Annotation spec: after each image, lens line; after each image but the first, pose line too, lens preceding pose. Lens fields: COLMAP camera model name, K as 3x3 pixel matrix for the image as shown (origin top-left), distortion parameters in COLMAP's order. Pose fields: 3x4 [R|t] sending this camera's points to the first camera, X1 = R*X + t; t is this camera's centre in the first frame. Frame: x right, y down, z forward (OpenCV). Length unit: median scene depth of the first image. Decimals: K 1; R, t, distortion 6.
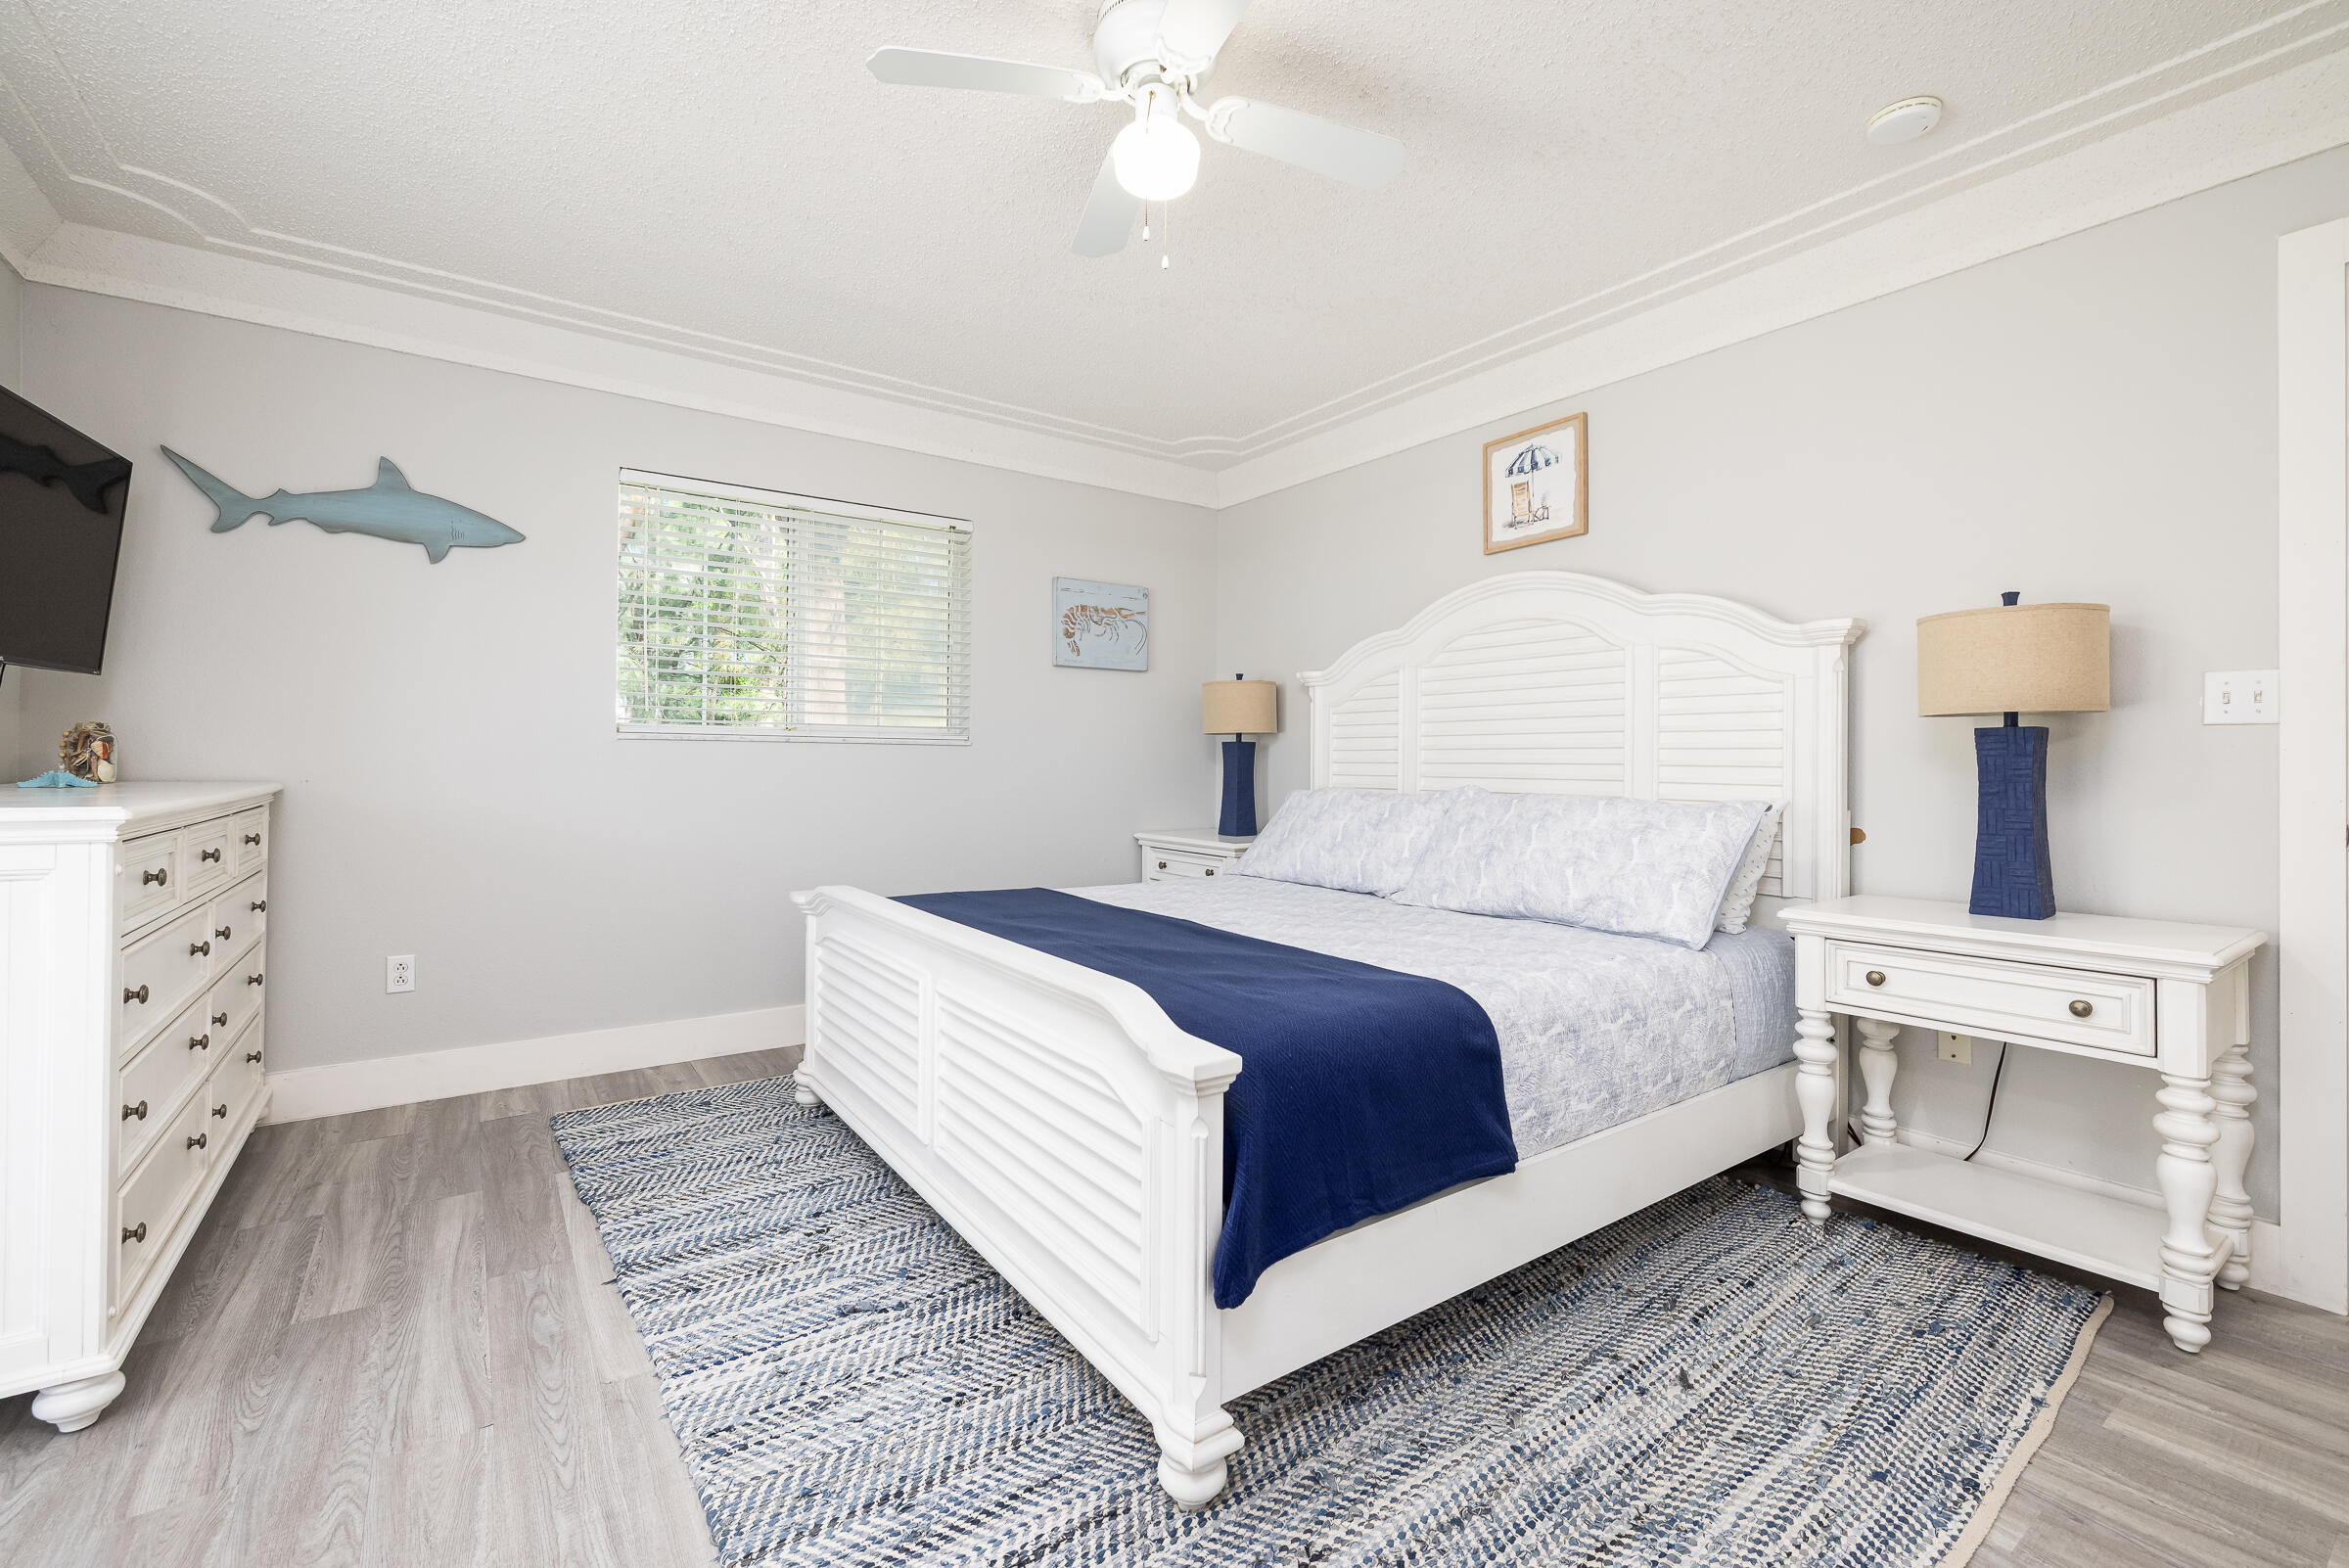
lens RADIAL K [[993.4, 0, 1167.4], [0, 993.4, 764.0], [0, 0, 1]] dist [-0.000215, 0.000013]
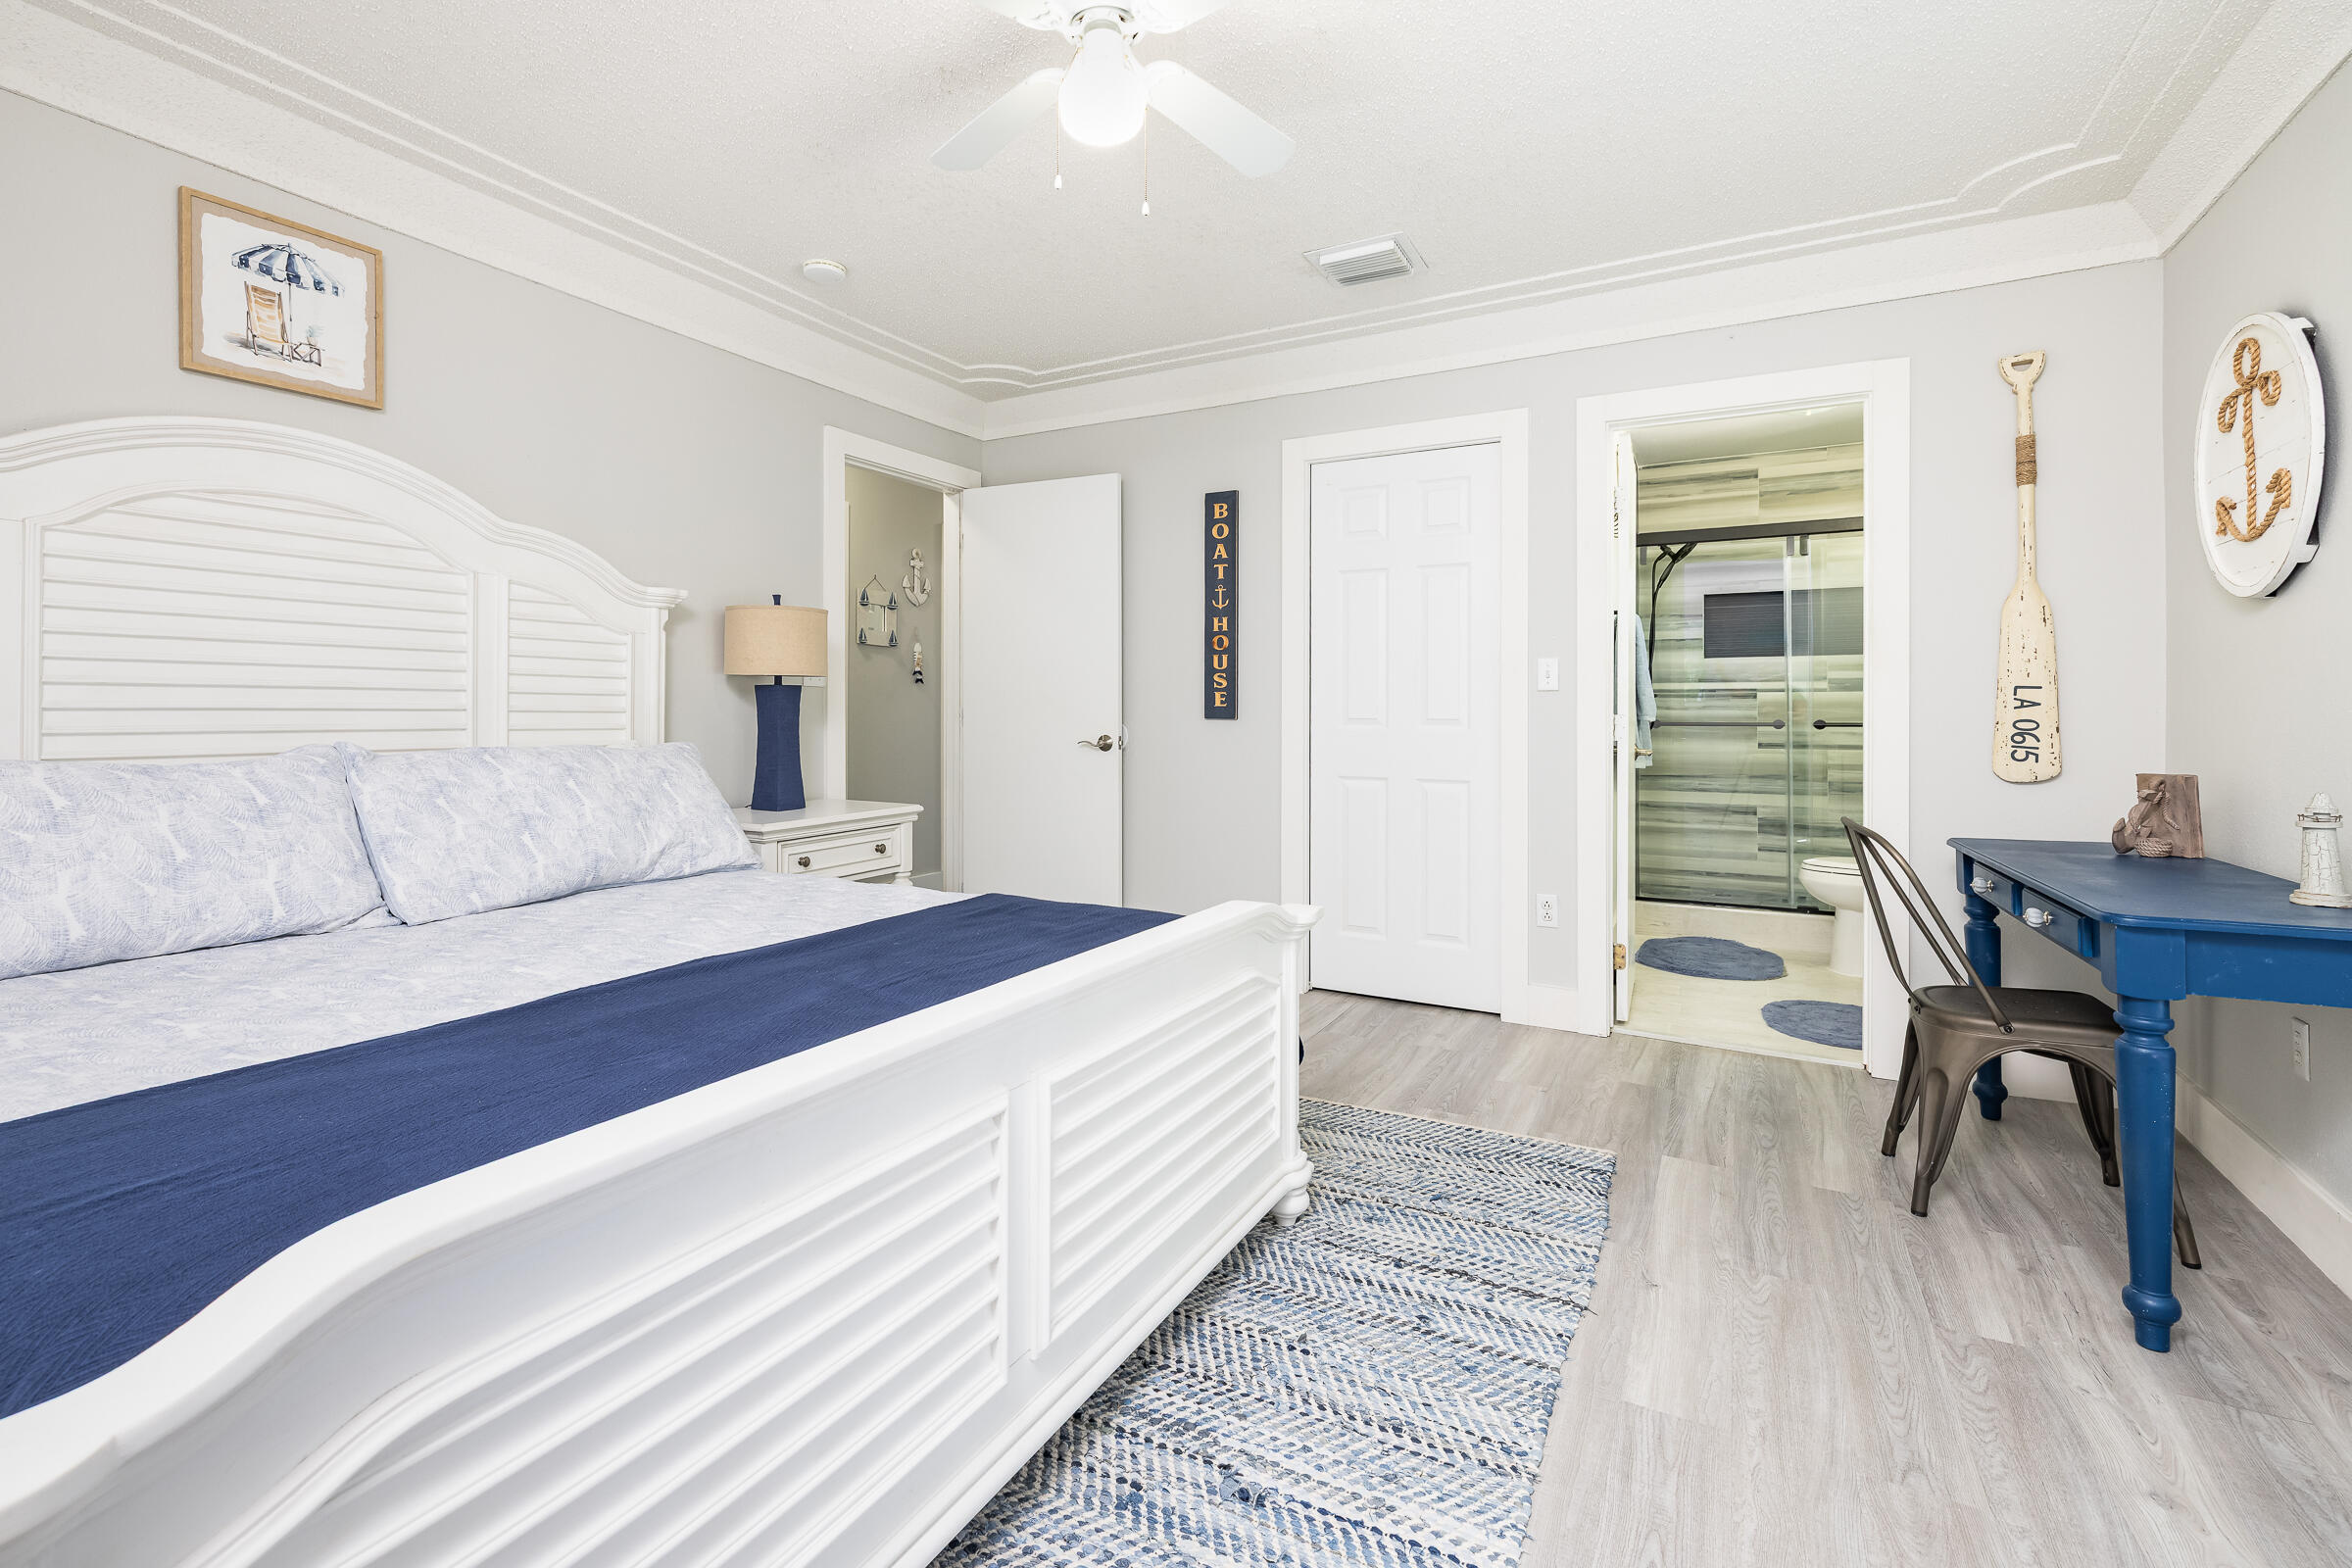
lens RADIAL K [[1070.9, 0, 1113.4], [0, 1070.9, 702.5], [0, 0, 1]] dist [0.000144, -0.000220]
pose [[-0.412713, -0.003699, 0.910853, -0.733712], [-0.005780, 0.999982, 0.001442, -0.012498], [-0.910843, -0.004670, -0.412728, 1.059465]]
